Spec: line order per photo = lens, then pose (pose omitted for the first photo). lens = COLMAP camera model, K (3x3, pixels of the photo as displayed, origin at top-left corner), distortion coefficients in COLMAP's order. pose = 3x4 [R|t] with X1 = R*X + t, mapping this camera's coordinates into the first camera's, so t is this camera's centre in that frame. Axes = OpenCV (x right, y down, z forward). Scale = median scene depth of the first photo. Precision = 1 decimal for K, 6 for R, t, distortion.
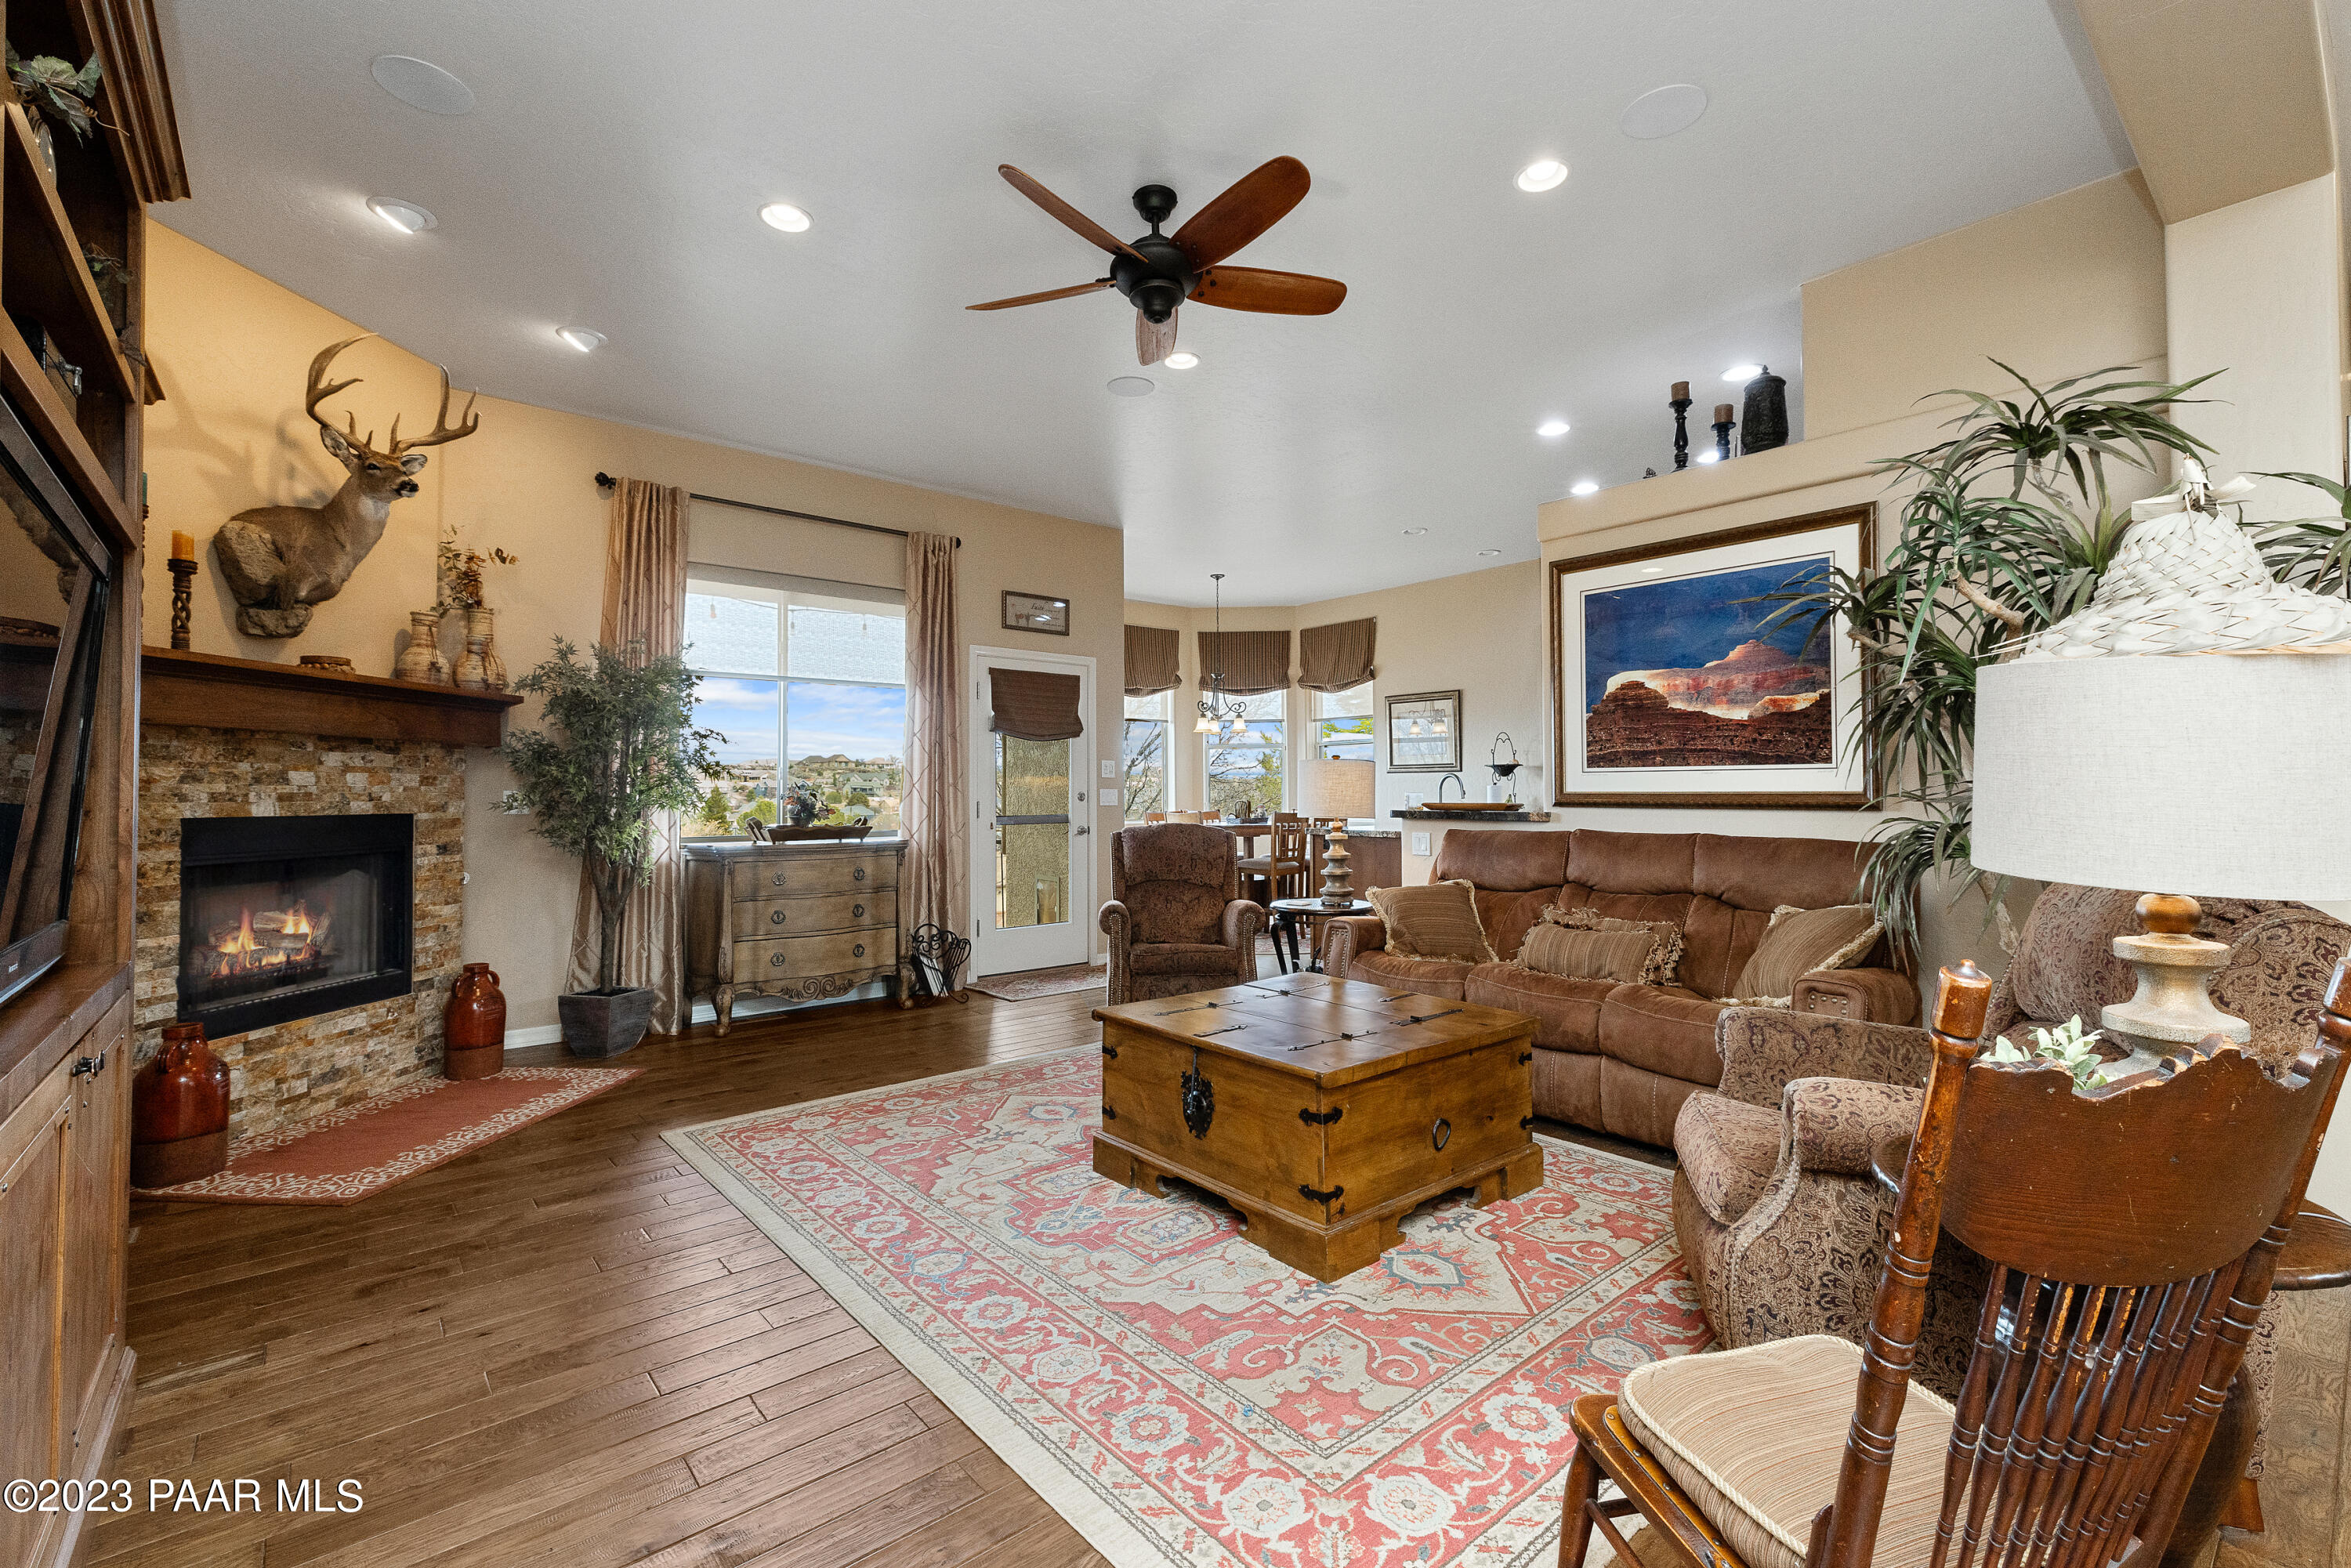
lens RADIAL K [[1019.3, 0, 1237.4], [0, 1019.3, 781.1], [0, 0, 1]] dist [0.000980, 0.000234]
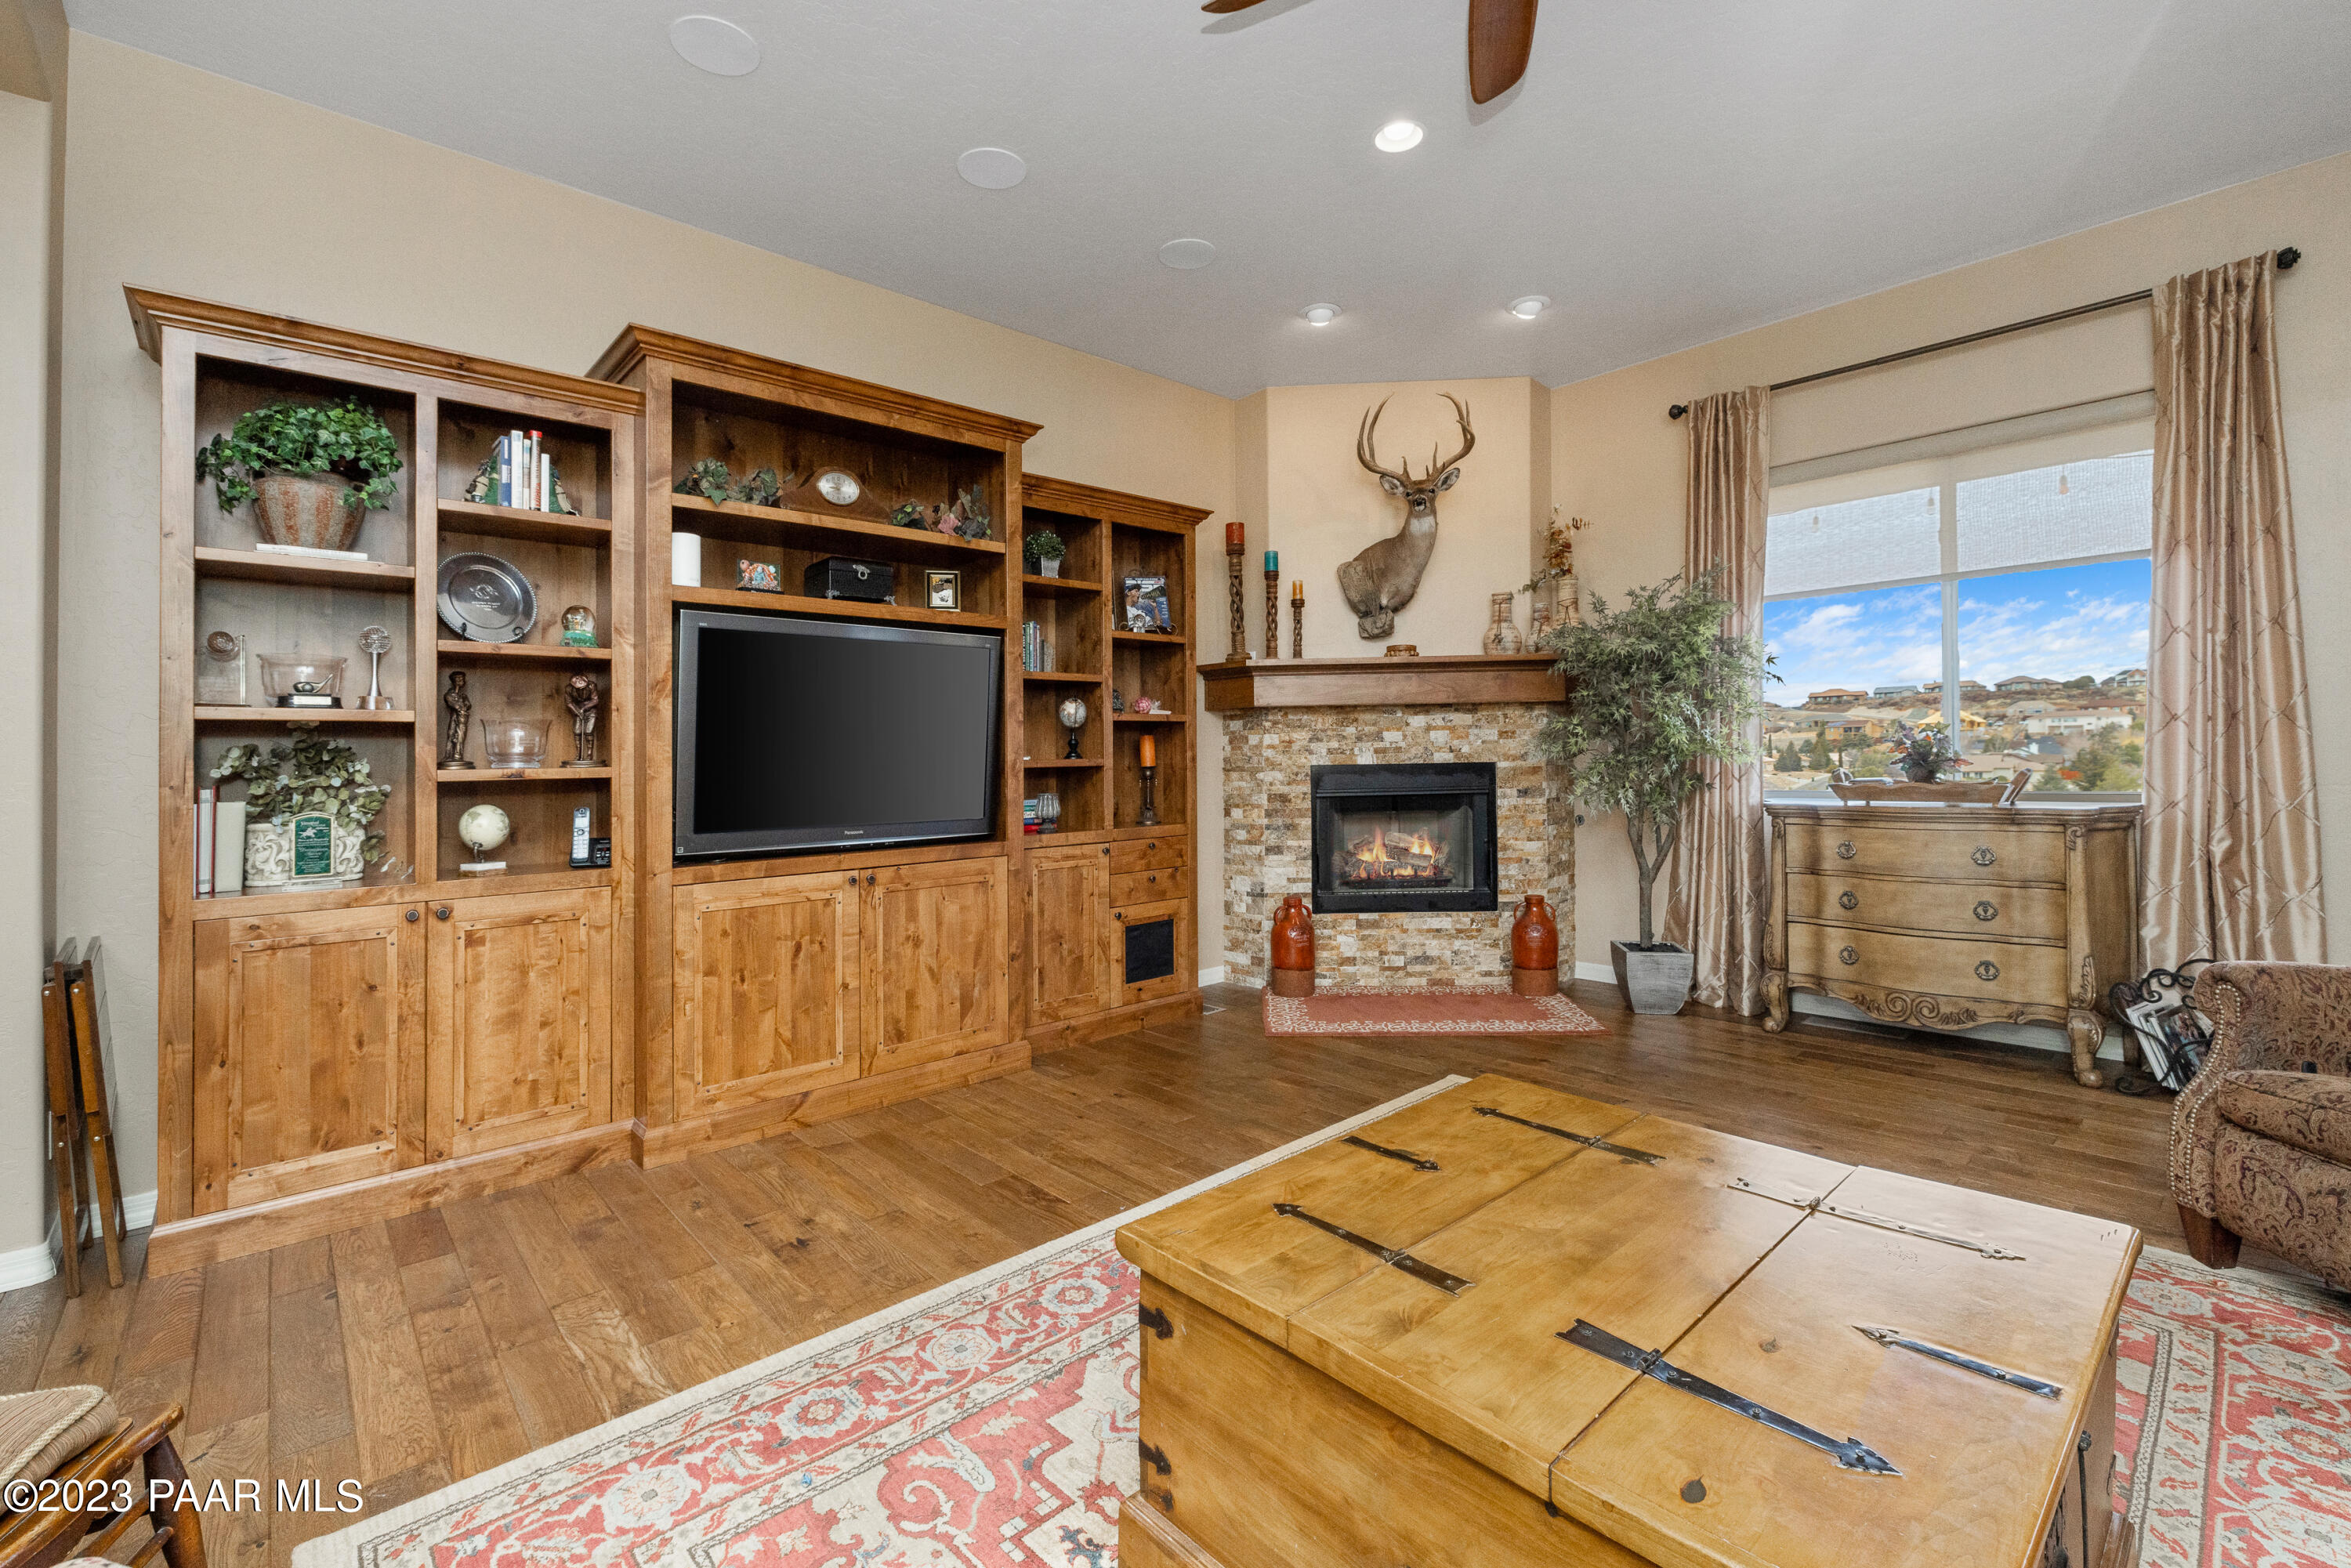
lens RADIAL K [[1031.2, 0, 1168.8], [0, 1031.2, 752.5], [0, 0, 1]] dist [-0.001621, 0.000221]
pose [[-0.020631, 0.002211, -0.999785, 0.460020], [0.031626, 0.999499, 0.001557, 0.006973], [0.999287, -0.031587, -0.020691, 0.708878]]
